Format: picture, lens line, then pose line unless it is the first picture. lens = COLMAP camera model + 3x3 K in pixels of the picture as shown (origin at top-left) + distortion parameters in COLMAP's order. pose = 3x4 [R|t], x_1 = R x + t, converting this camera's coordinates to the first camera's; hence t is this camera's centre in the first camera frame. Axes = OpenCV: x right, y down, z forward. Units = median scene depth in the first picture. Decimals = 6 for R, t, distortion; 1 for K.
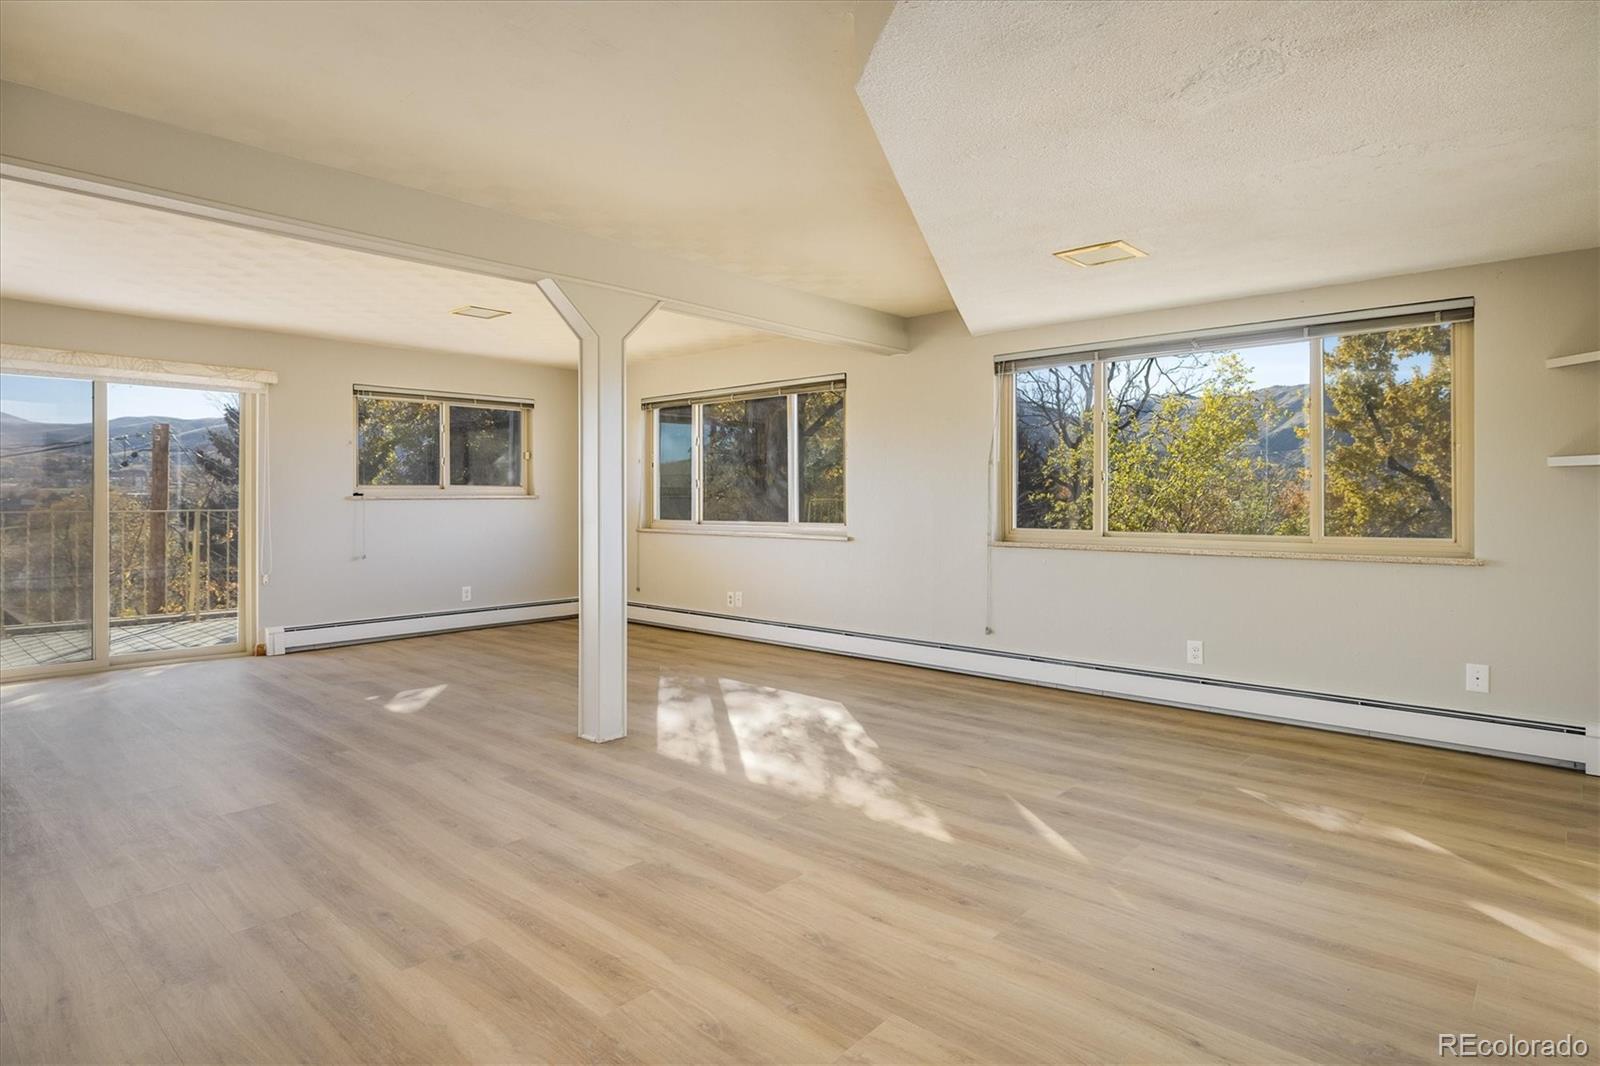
lens RADIAL K [[846.5, 0, 804.7], [0, 846.5, 513.0], [0, 0, 1]] dist [0.001345, 0.000608]
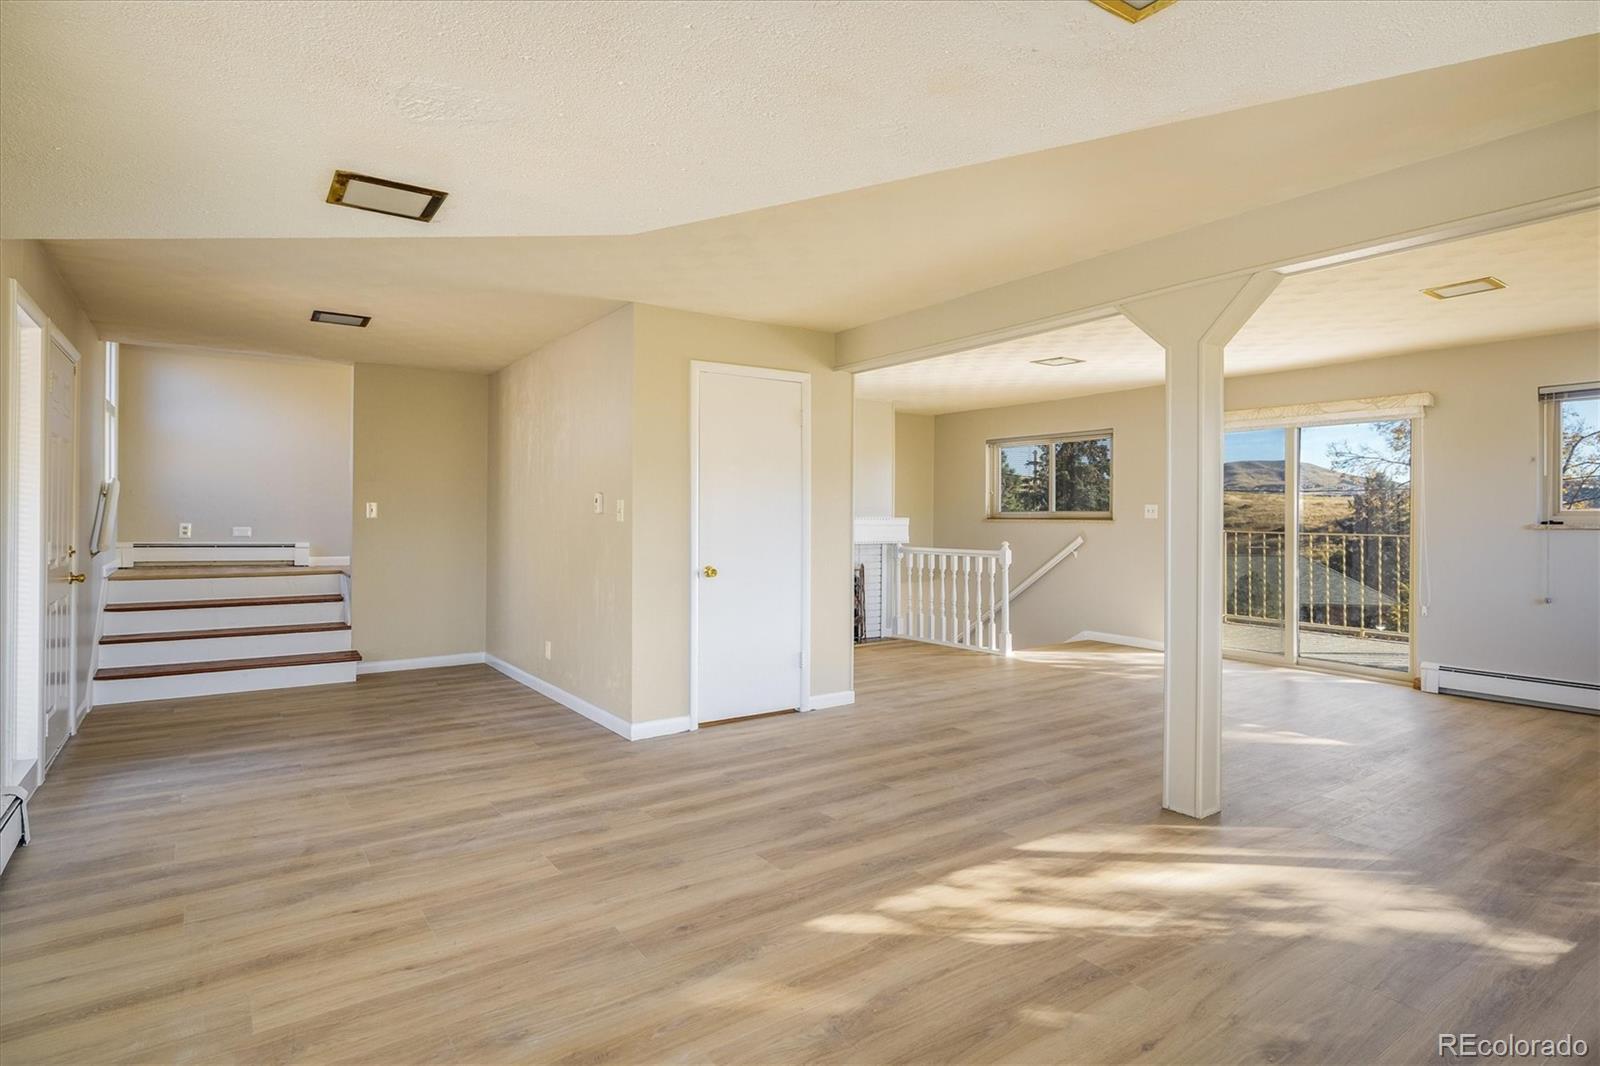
lens RADIAL K [[846.5, 0, 804.7], [0, 846.5, 513.0], [0, 0, 1]] dist [0.001345, 0.000608]
pose [[-0.229647, -0.007960, -0.973241, 0.985481], [-0.016742, 0.999851, -0.004227, -0.033588], [0.973130, 0.015323, -0.229746, 1.170981]]
